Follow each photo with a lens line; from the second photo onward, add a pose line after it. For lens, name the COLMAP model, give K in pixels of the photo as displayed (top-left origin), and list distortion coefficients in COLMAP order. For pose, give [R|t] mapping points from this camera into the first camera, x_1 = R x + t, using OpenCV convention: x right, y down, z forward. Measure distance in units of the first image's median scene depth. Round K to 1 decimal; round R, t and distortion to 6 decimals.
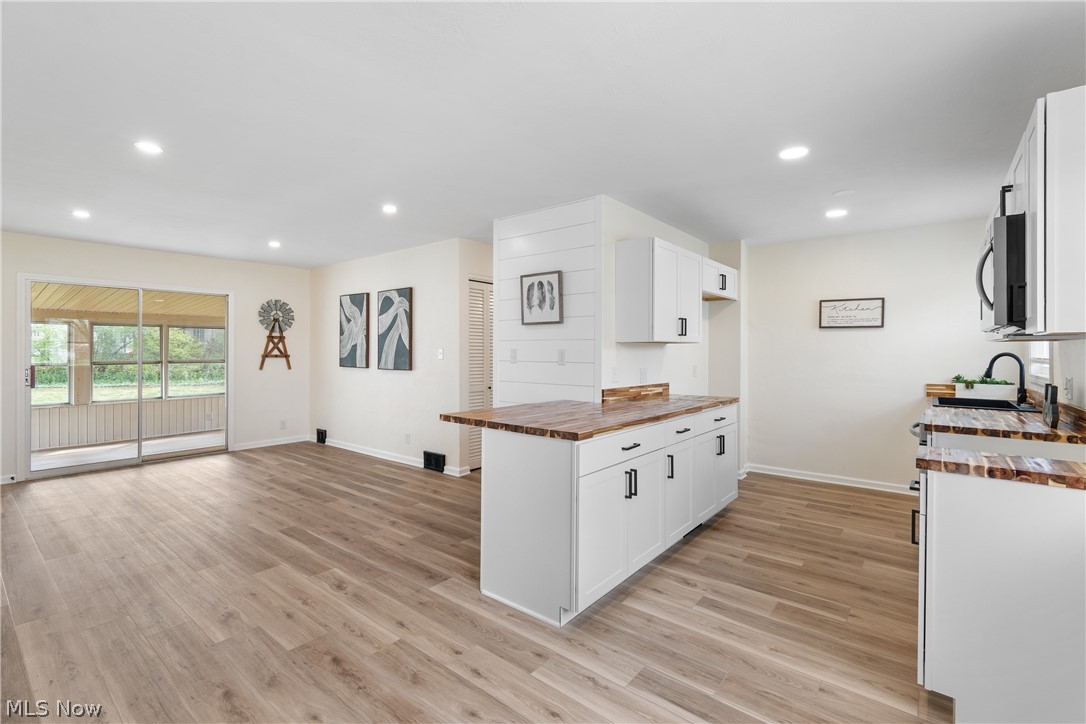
lens RADIAL K [[481.8, 0, 552.3], [0, 481.8, 351.6], [0, 0, 1]] dist [0.001176, -0.001288]
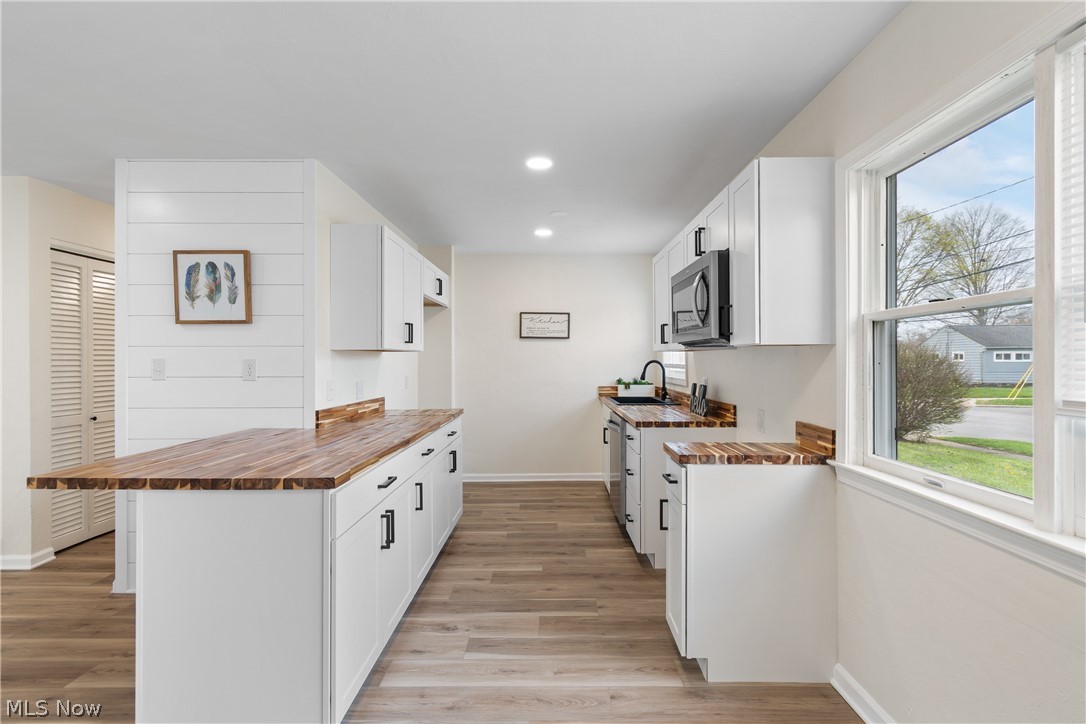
lens RADIAL K [[487.0, 0, 555.1], [0, 487.0, 358.2], [0, 0, 1]] dist [-0.001202, -0.000618]
pose [[0.778802, -0.003753, 0.627259, -0.076396], [0.006688, 0.999975, -0.002322, -0.001139], [-0.627234, 0.006003, 0.778807, 0.128916]]
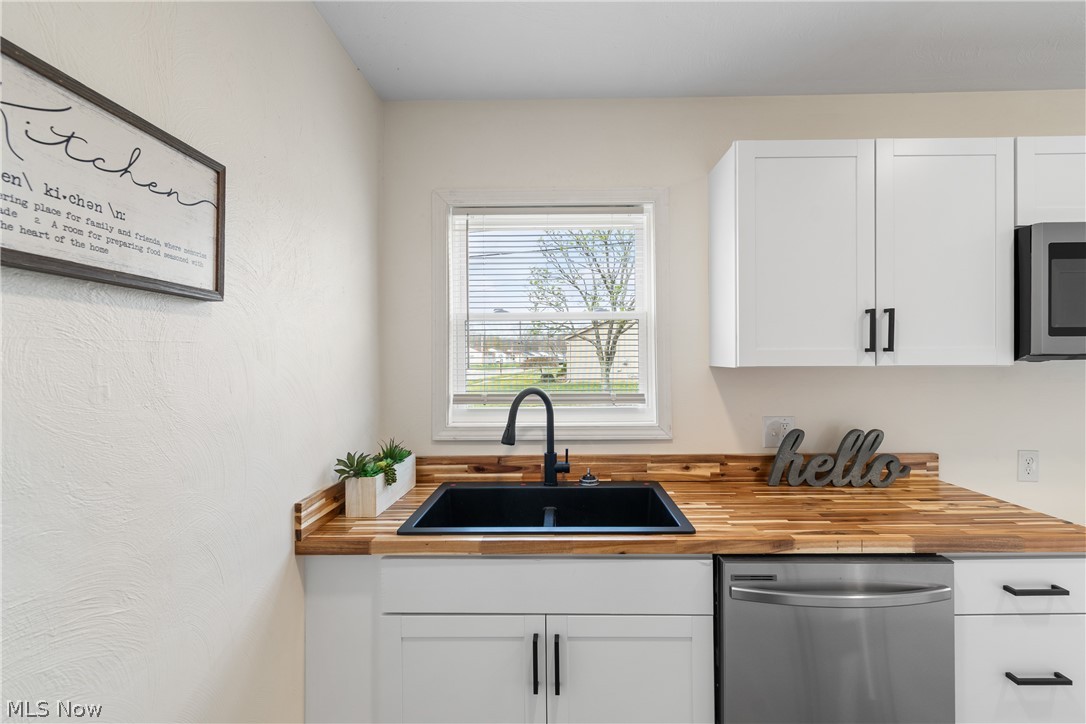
lens RADIAL K [[487.0, 0, 555.1], [0, 487.0, 358.2], [0, 0, 1]] dist [-0.001202, -0.000618]
pose [[-0.604158, -0.002186, 0.796862, 0.464167], [0.007345, 0.999938, 0.008312, -0.027325], [-0.796831, 0.010875, -0.604104, 1.127353]]
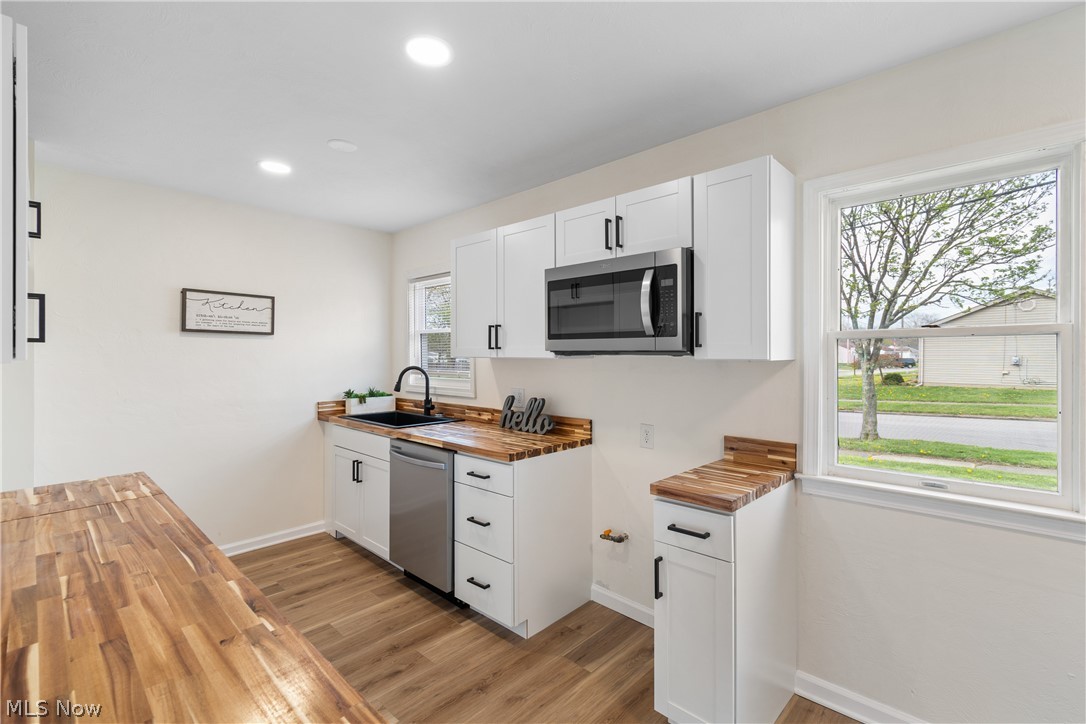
lens RADIAL K [[483.9, 0, 558.2], [0, 483.9, 355.6], [0, 0, 1]] dist [0.001346, 0.000049]
pose [[0.073700, -0.006565, 0.997259, -0.064123], [0.003473, 0.999974, 0.006326, -0.022460], [-0.997274, 0.002997, 0.073721, 0.539767]]
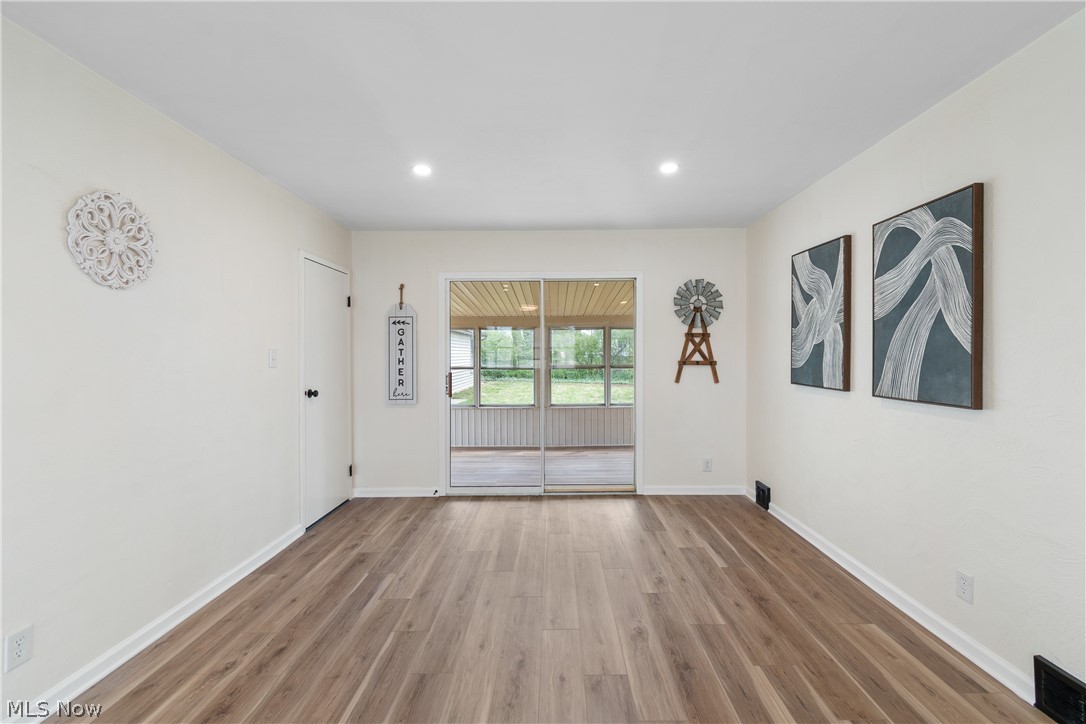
lens RADIAL K [[480.3, 0, 557.2], [0, 480.3, 357.2], [0, 0, 1]] dist [0.001401, 0.000085]
pose [[0.622836, 0.002790, -0.782347, -0.275619], [0.003130, 0.999977, 0.006058, -0.005428], [0.782346, -0.006222, 0.622813, 0.693249]]
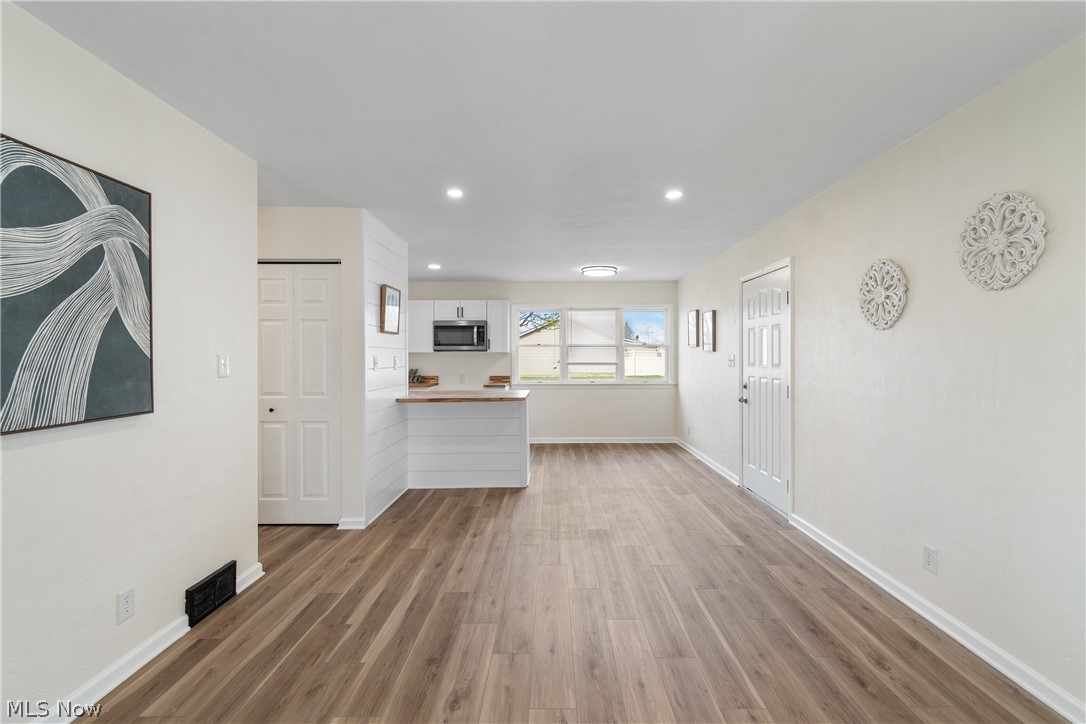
lens RADIAL K [[477.1, 0, 558.1], [0, 477.1, 357.9], [0, 0, 1]] dist [0.000321, -0.000280]
pose [[-0.627700, -0.005880, 0.778433, -1.051384], [0.000788, 0.999966, 0.008189, -0.009147], [-0.778455, 0.005754, -0.627674, 1.311939]]
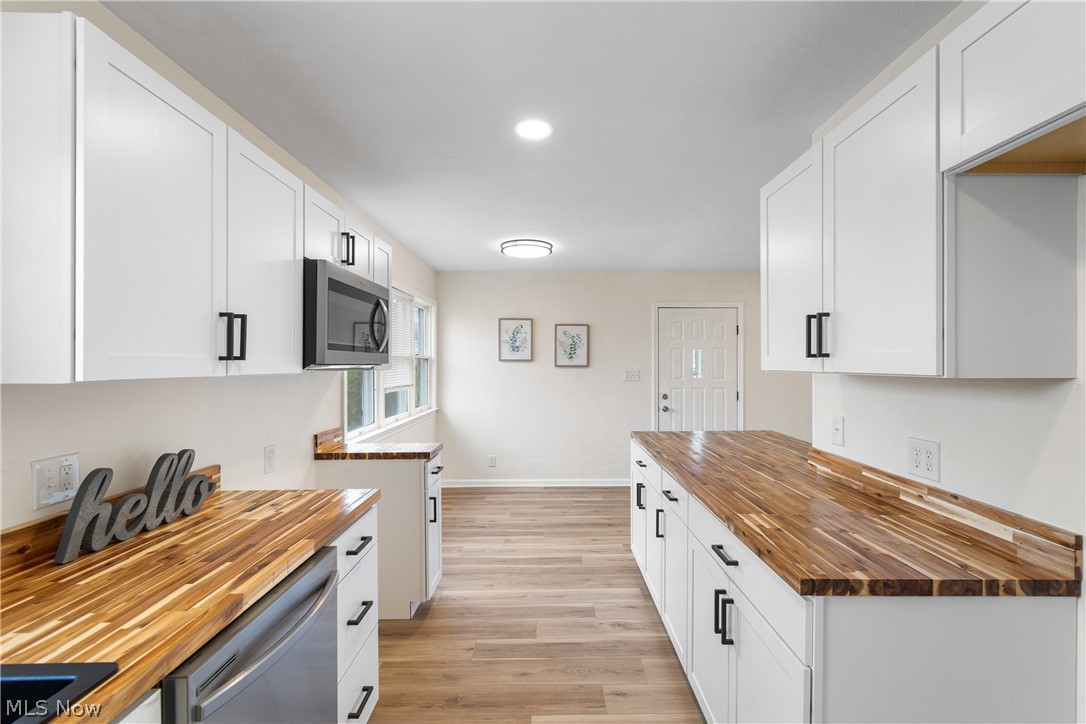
lens RADIAL K [[487.0, 0, 555.1], [0, 487.0, 358.2], [0, 0, 1]] dist [-0.001202, -0.000618]
pose [[-0.774804, -0.007576, -0.632156, 0.662325], [-0.002014, 0.999953, -0.009515, -0.025851], [0.632198, -0.006099, -0.774783, 1.111359]]
